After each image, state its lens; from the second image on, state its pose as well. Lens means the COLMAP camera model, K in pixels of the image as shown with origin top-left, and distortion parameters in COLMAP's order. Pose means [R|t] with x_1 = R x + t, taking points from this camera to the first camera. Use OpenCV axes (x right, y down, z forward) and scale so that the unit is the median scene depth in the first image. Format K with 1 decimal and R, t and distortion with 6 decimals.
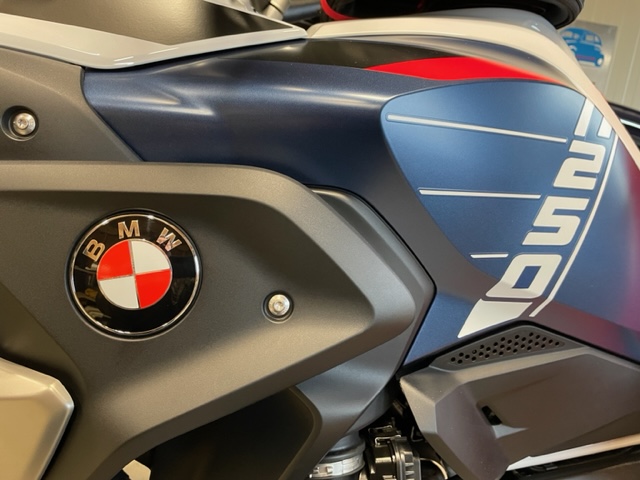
lens RADIAL K [[448.4, 0, 315.5], [0, 448.4, 237.2], [0, 0, 1]] dist [0.030812, -0.022167]
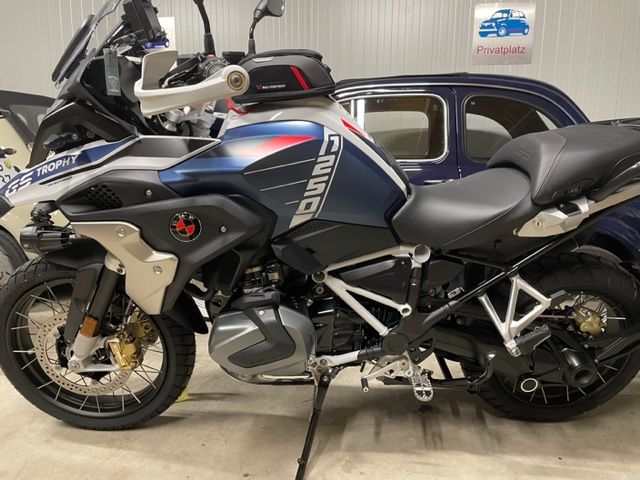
lens RADIAL K [[448.4, 0, 325.5], [0, 448.4, 239.1], [0, 0, 1]] dist [0.030812, -0.022167]
pose [[0.989262, -0.134327, -0.057600, 0.817758], [0.144804, 0.954264, 0.261555, -0.534076], [0.019832, -0.267087, 0.963468, -2.231339]]
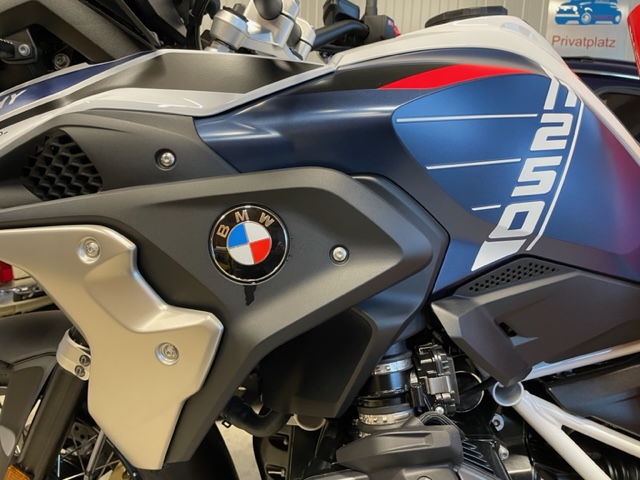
lens RADIAL K [[448.4, 0, 323.1], [0, 448.4, 240.1], [0, 0, 1]] dist [0.030812, -0.022167]
pose [[0.988642, -0.124529, -0.084142, -0.002143], [0.125763, 0.992015, 0.009506, 0.067837], [0.082287, -0.019980, 0.996408, -0.435513]]
